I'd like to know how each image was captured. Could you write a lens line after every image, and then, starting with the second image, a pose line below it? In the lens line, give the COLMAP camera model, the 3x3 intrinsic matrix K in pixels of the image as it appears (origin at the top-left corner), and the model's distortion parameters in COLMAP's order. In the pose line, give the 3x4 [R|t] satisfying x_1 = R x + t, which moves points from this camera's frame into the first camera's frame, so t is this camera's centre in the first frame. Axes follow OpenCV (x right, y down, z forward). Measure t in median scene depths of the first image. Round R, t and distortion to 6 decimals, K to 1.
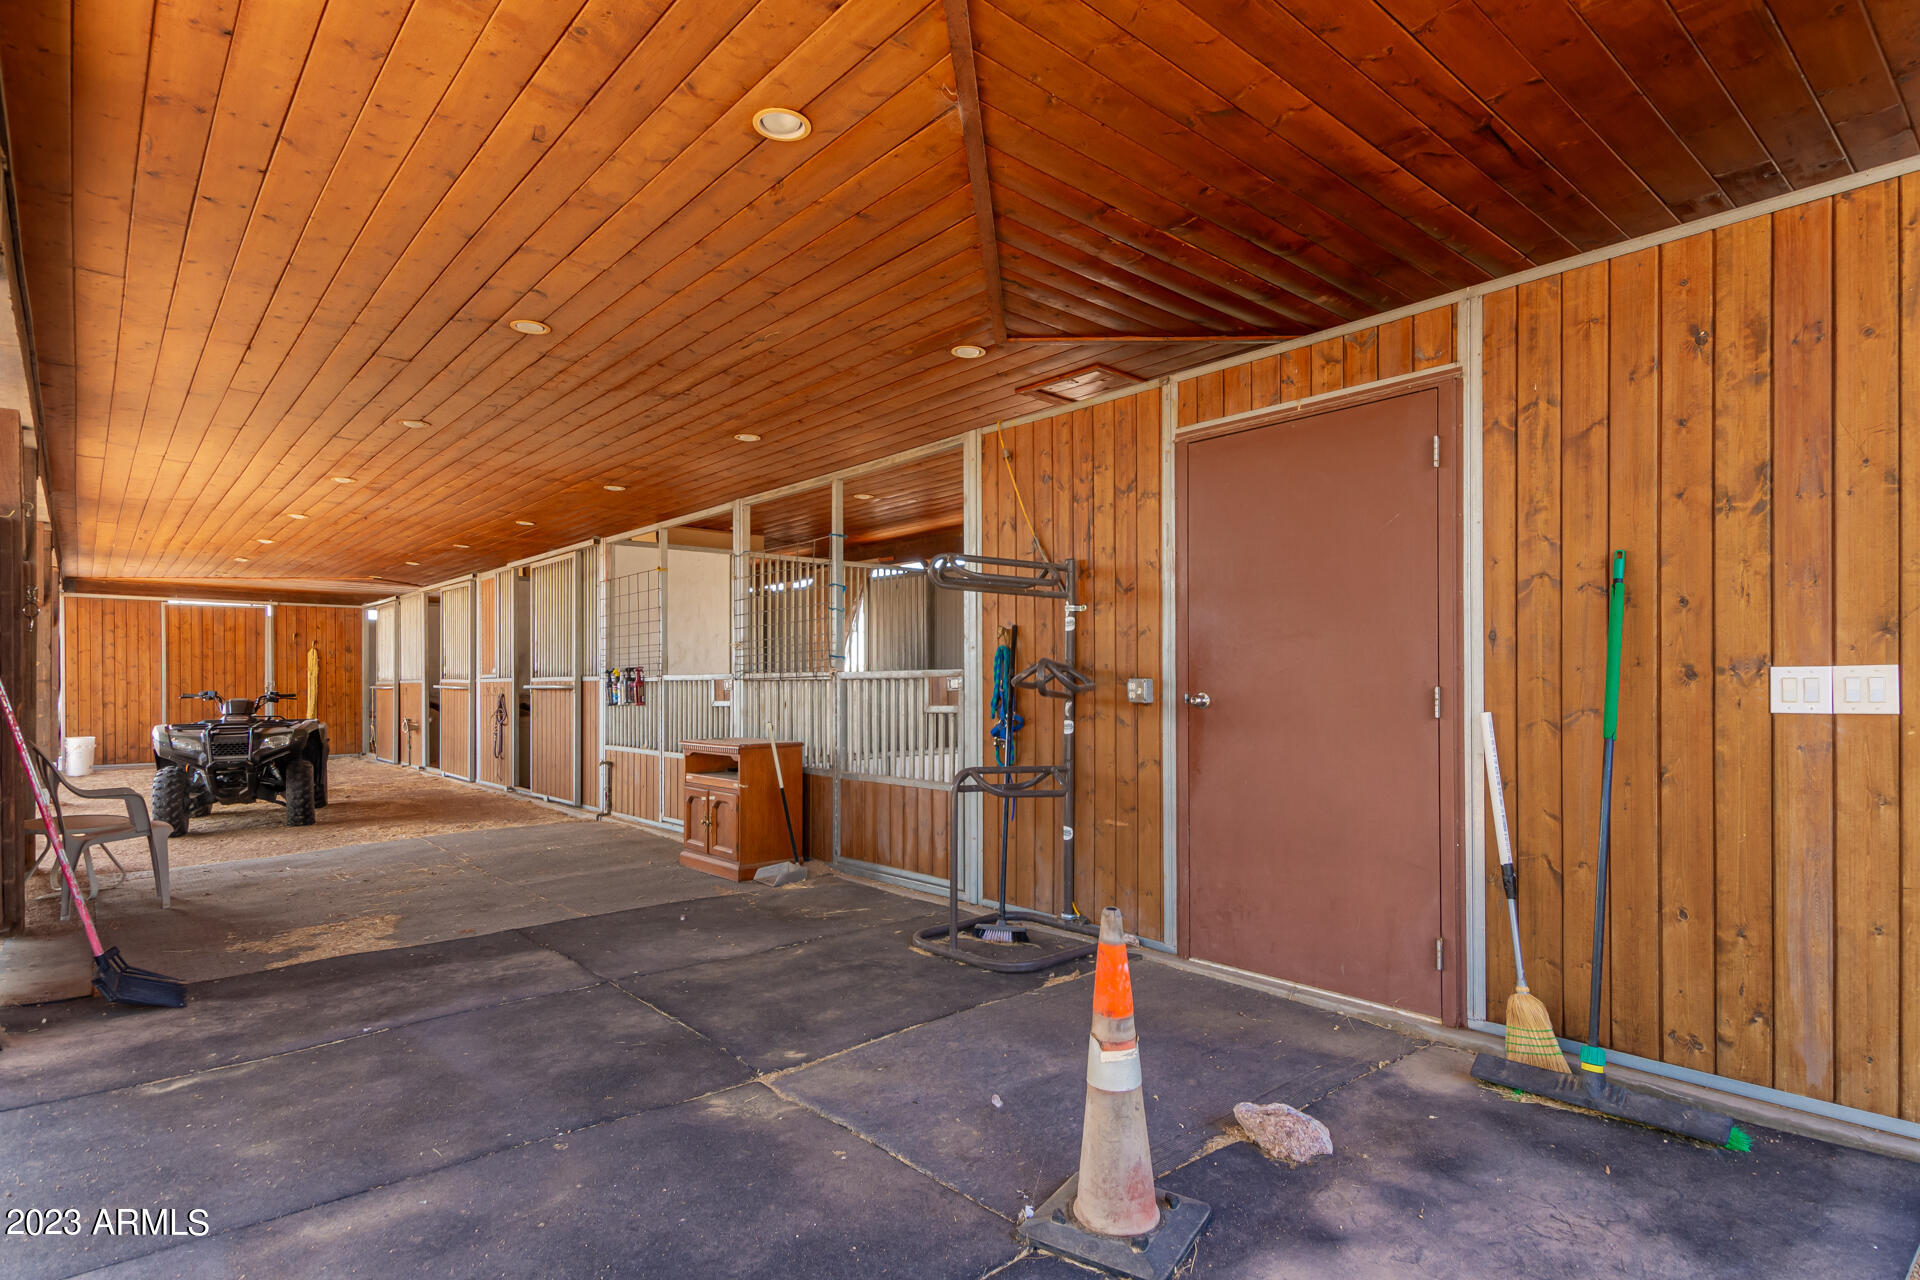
lens RADIAL K [[998.5, 0, 956.7], [0, 998.5, 687.5], [0, 0, 1]] dist [0.017126, -0.003783]
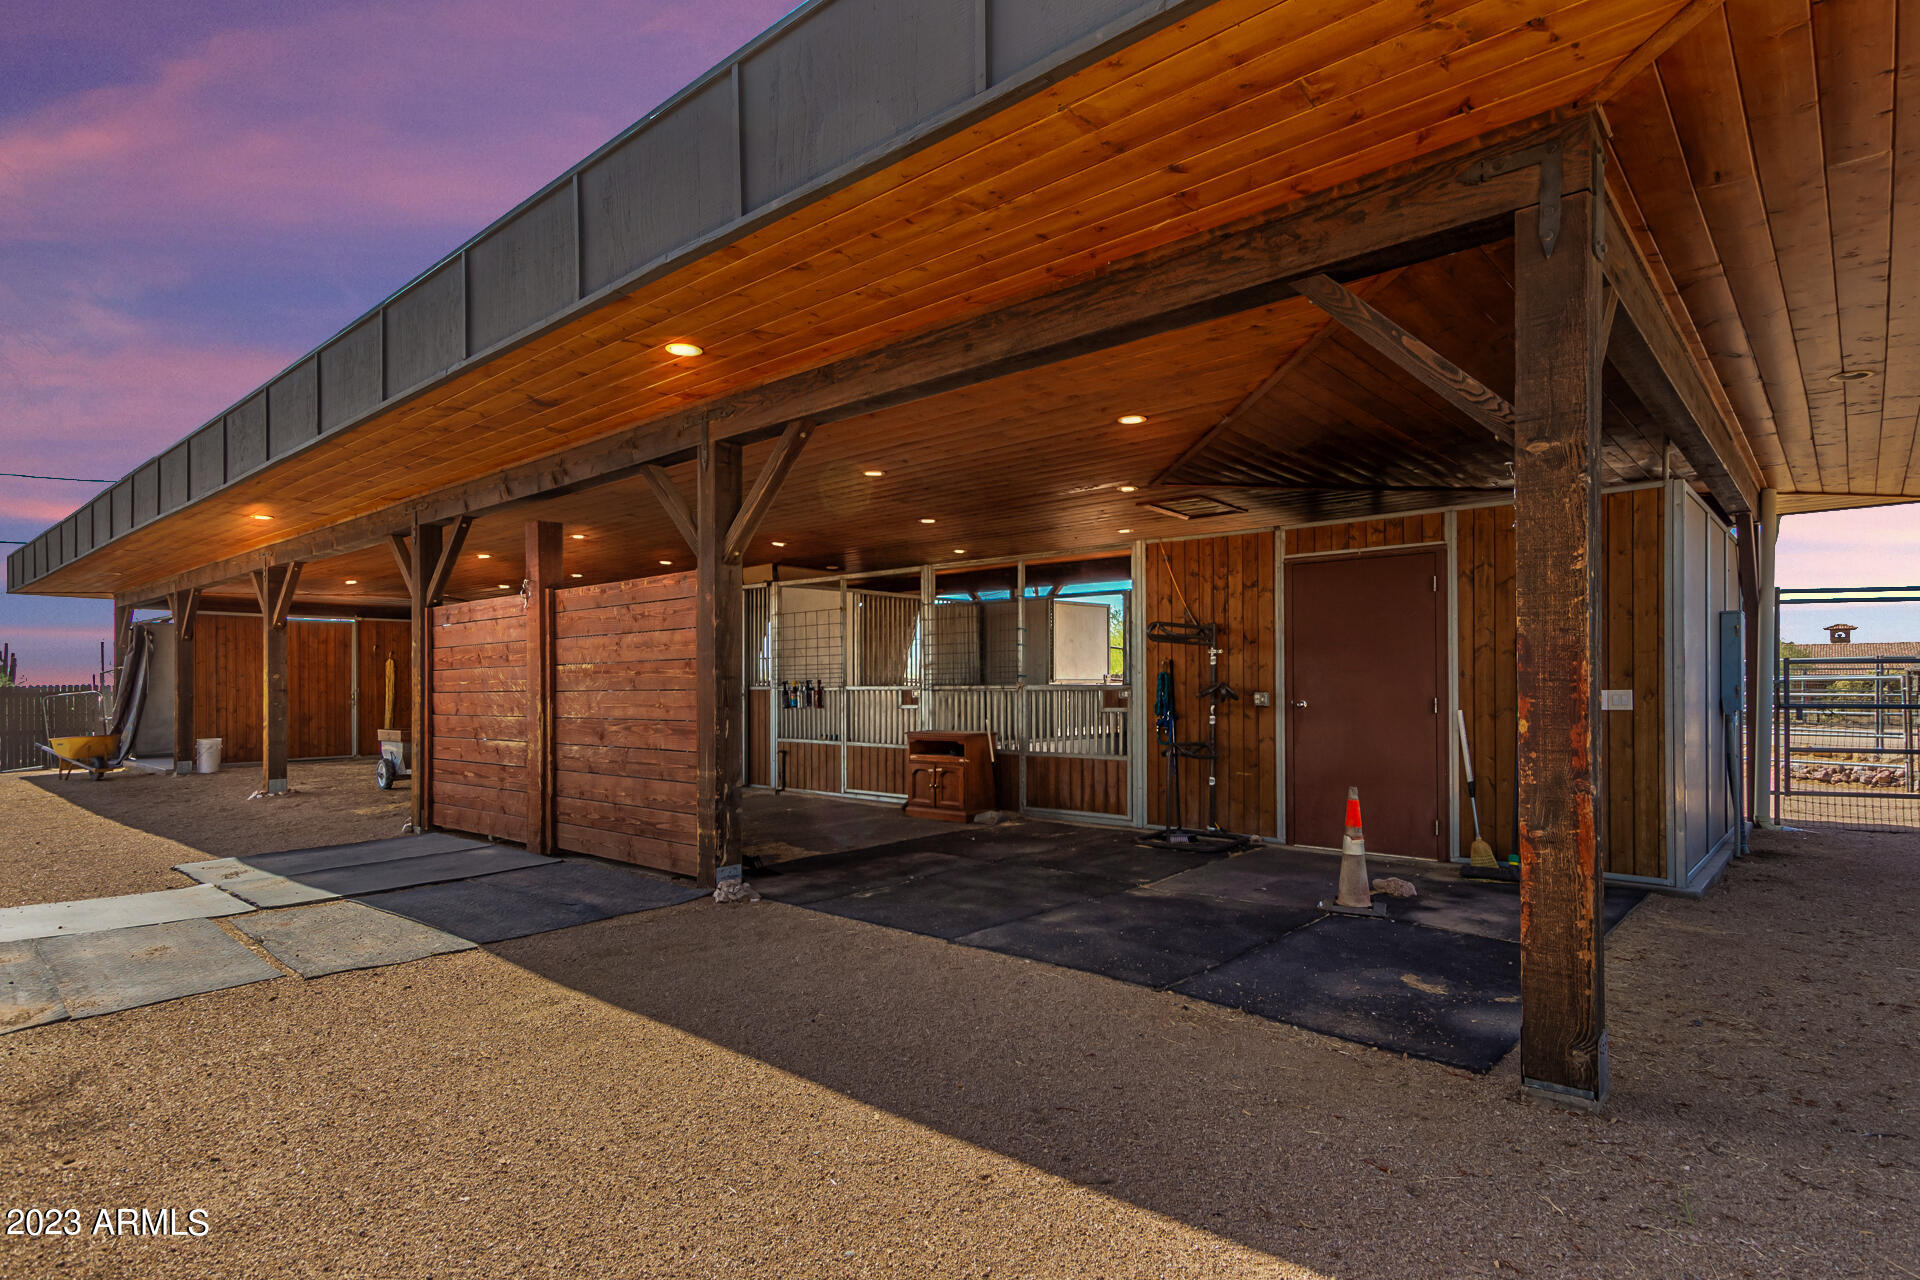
lens RADIAL K [[998.5, 0, 950.7], [0, 998.5, 687.4], [0, 0, 1]] dist [0.017126, -0.003783]
pose [[0.992856, -0.002501, 0.119296, -0.549501], [0.002554, 0.999997, -0.000287, -0.017541], [-0.119295, 0.000589, 0.992859, -0.673145]]
